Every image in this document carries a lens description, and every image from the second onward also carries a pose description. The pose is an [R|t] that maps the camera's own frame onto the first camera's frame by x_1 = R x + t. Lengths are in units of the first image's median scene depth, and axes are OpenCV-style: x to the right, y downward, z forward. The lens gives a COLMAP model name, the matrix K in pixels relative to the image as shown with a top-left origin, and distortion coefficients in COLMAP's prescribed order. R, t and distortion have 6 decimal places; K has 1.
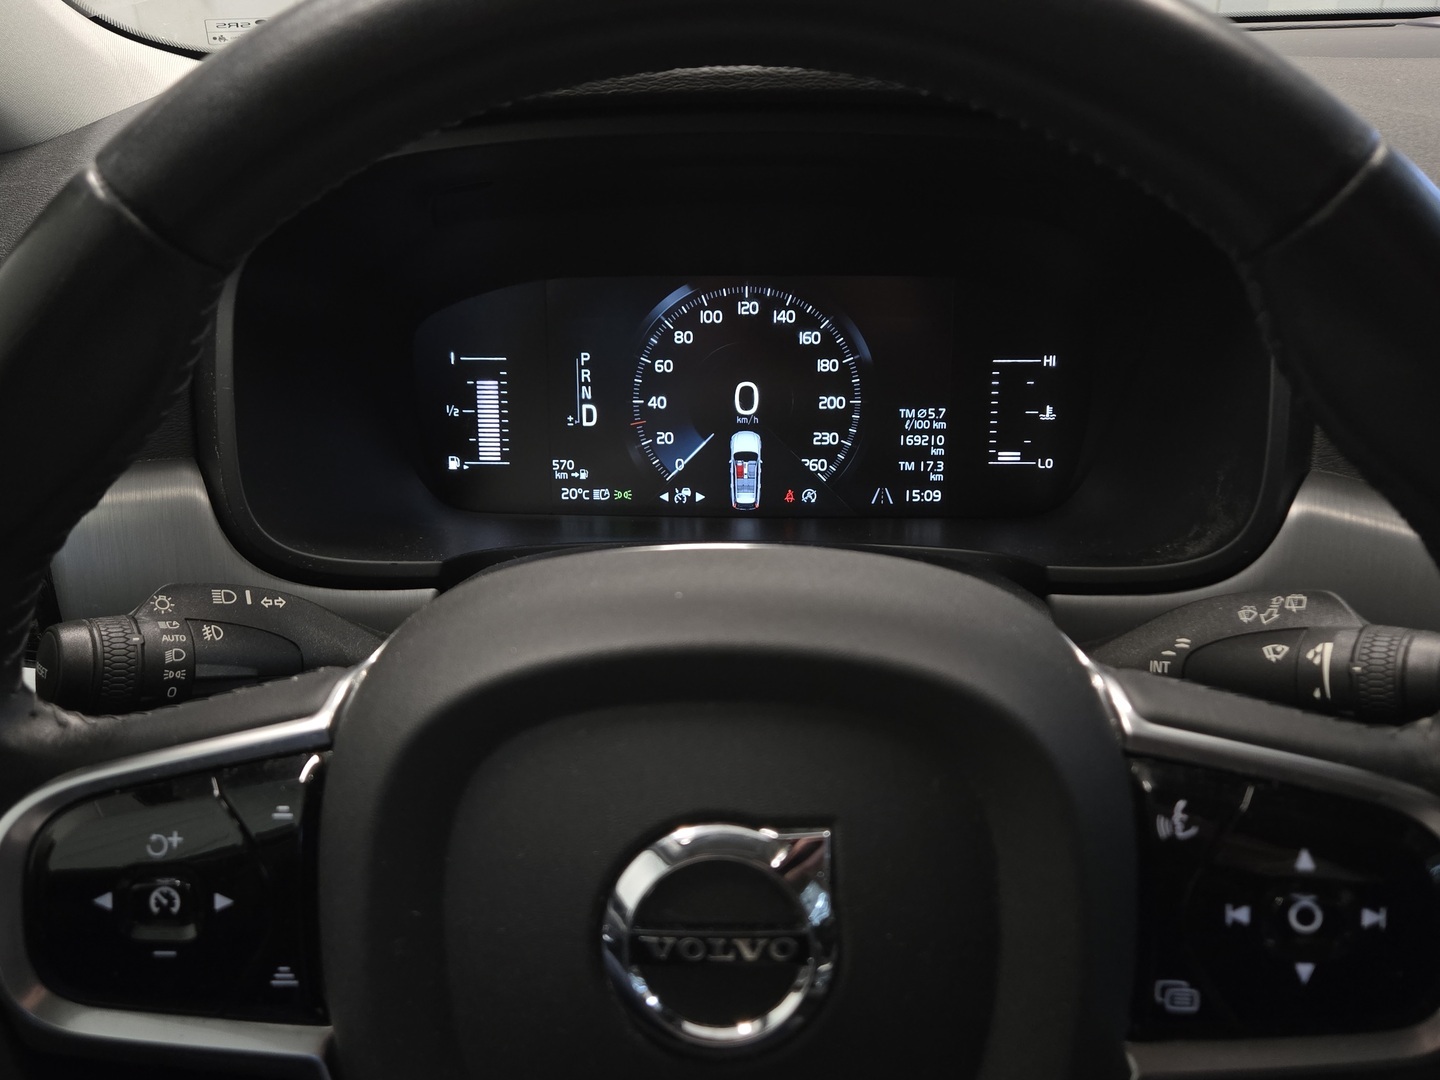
lens RADIAL K [[1174.7, 0, 720.0], [0, 1174.7, 540.0], [0, 0, 1]] dist [0.038916, -0.001267]
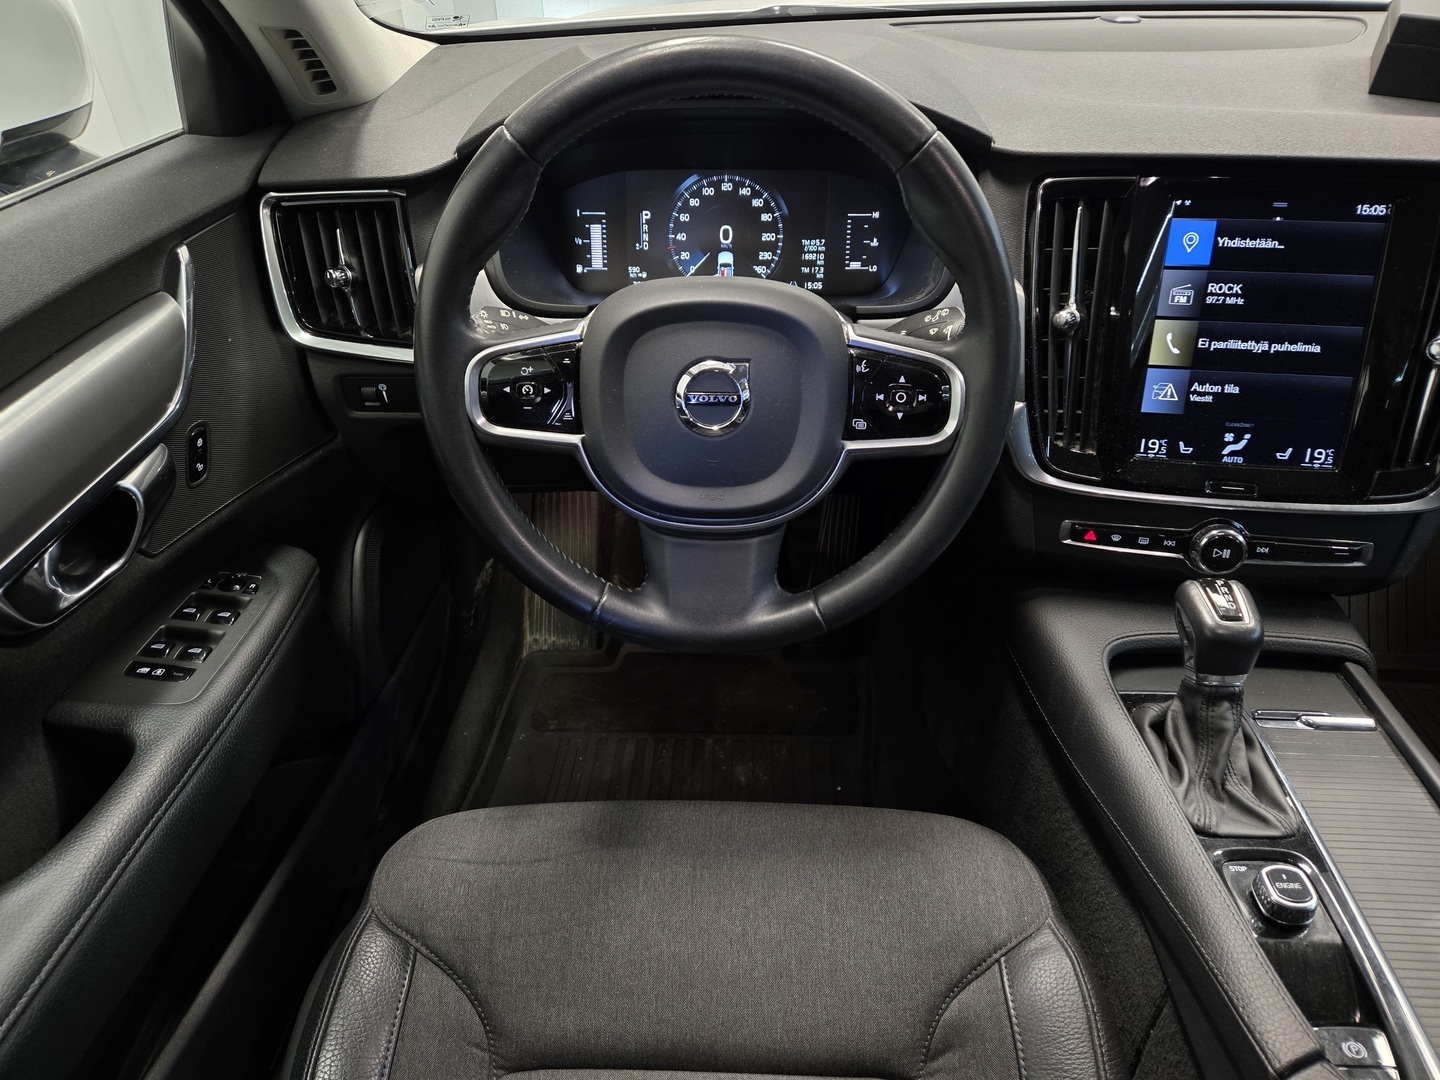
lens RADIAL K [[960.5, 0, 720.0], [0, 960.5, 540.0], [0, 0, 1]] dist [0.073262, -0.063827]
pose [[0.999994, 0.002602, 0.002264, 0.010137], [-0.002915, 0.988473, 0.151369, 0.143908], [-0.001844, -0.151375, 0.988475, -0.704132]]
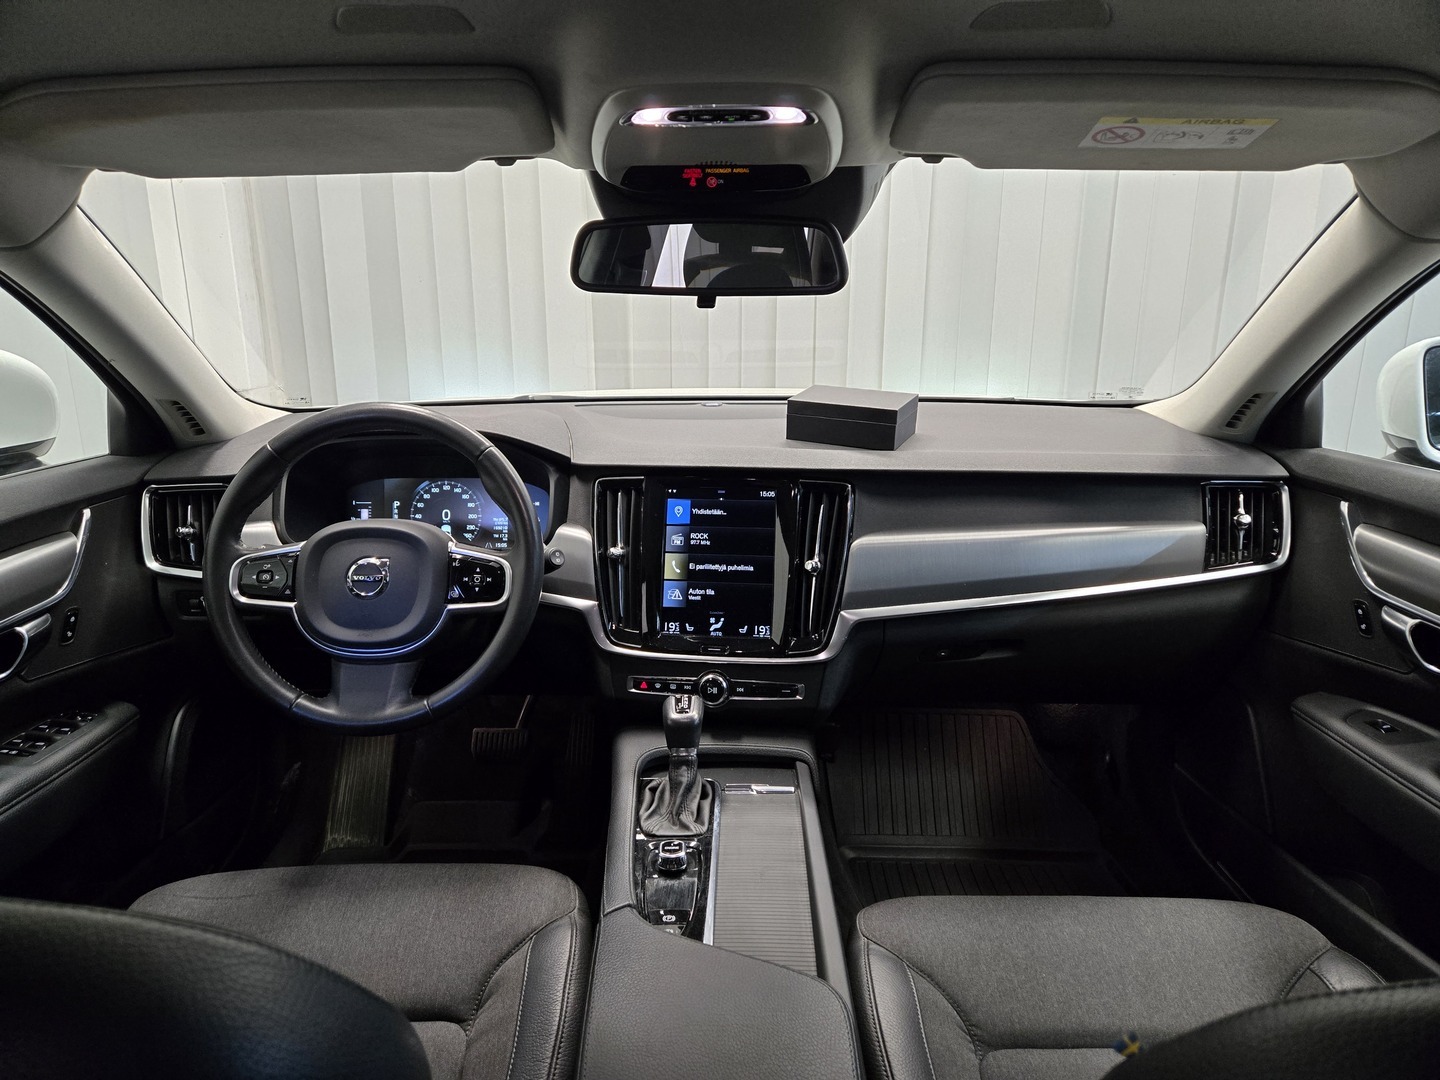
lens RADIAL K [[960.5, 0, 720.0], [0, 960.5, 540.0], [0, 0, 1]] dist [0.073262, -0.063827]
pose [[0.999187, 0.004839, 0.040031, 0.671297], [0.003536, 0.978433, -0.206533, 0.500445], [-0.040167, 0.206506, 0.977620, -1.621592]]
